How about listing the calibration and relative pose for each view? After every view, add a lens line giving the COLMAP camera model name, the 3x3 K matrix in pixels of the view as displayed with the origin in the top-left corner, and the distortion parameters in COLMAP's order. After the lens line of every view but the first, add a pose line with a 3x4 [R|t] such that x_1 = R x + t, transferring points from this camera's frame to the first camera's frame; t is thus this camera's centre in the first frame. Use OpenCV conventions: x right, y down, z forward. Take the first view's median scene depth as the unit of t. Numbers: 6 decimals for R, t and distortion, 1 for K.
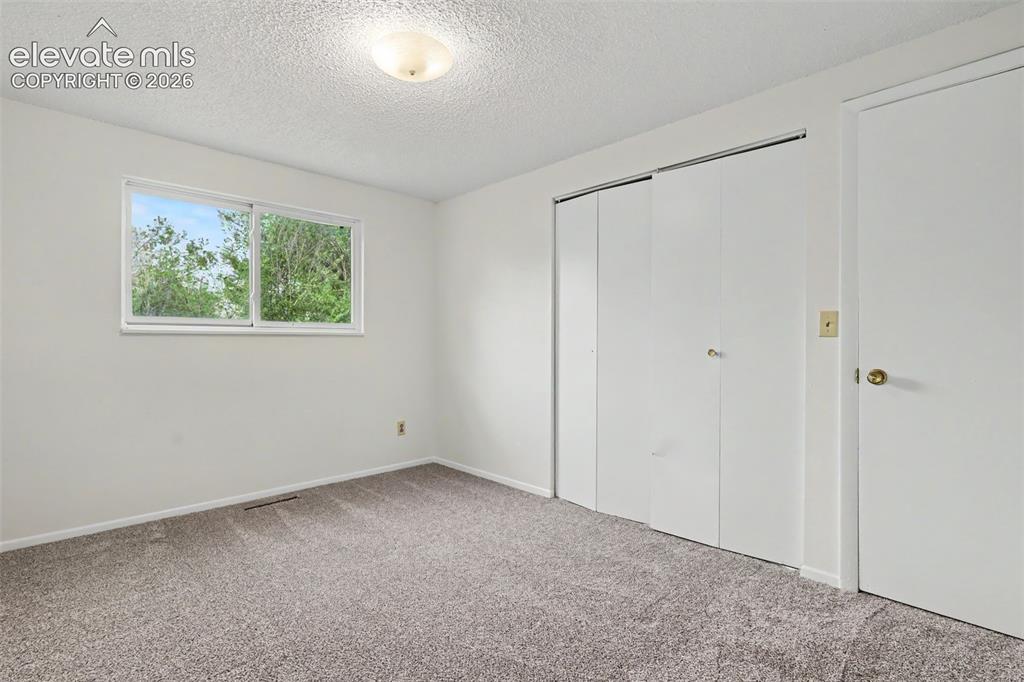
lens RADIAL K [[470.6, 0, 508.7], [0, 470.6, 338.0], [0, 0, 1]] dist [-0.002846, 0.003657]
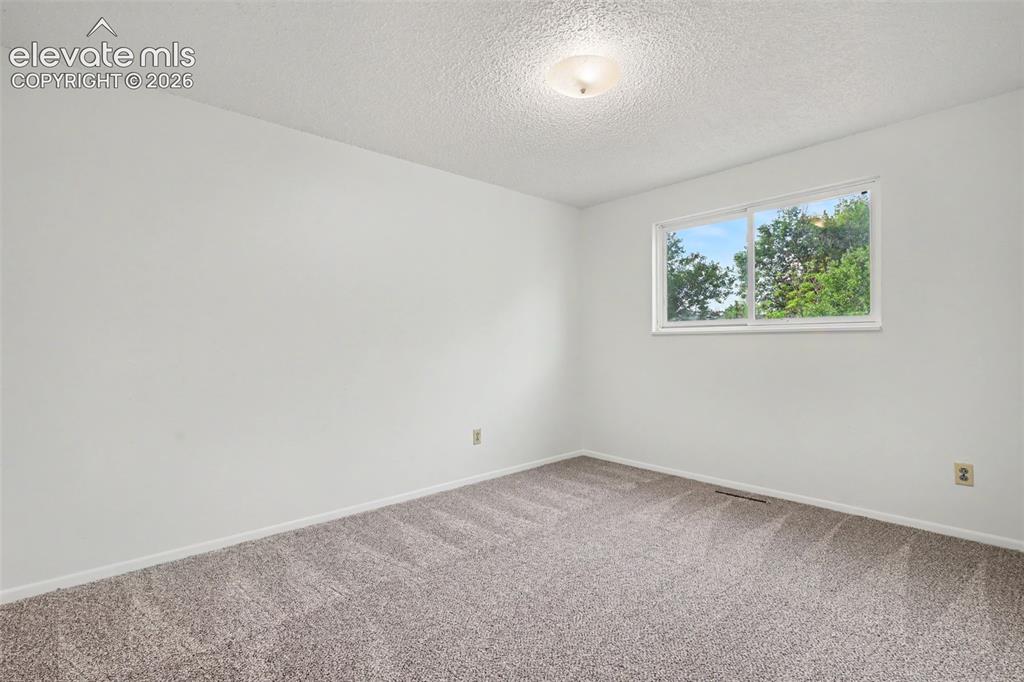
lens RADIAL K [[470.6, 0, 508.7], [0, 470.6, 338.0], [0, 0, 1]] dist [-0.002846, 0.003657]
pose [[-0.033012, -0.011914, -0.999384, 0.539728], [0.018095, 0.999758, -0.012516, 0.007432], [0.999291, -0.018497, -0.032789, 0.528498]]
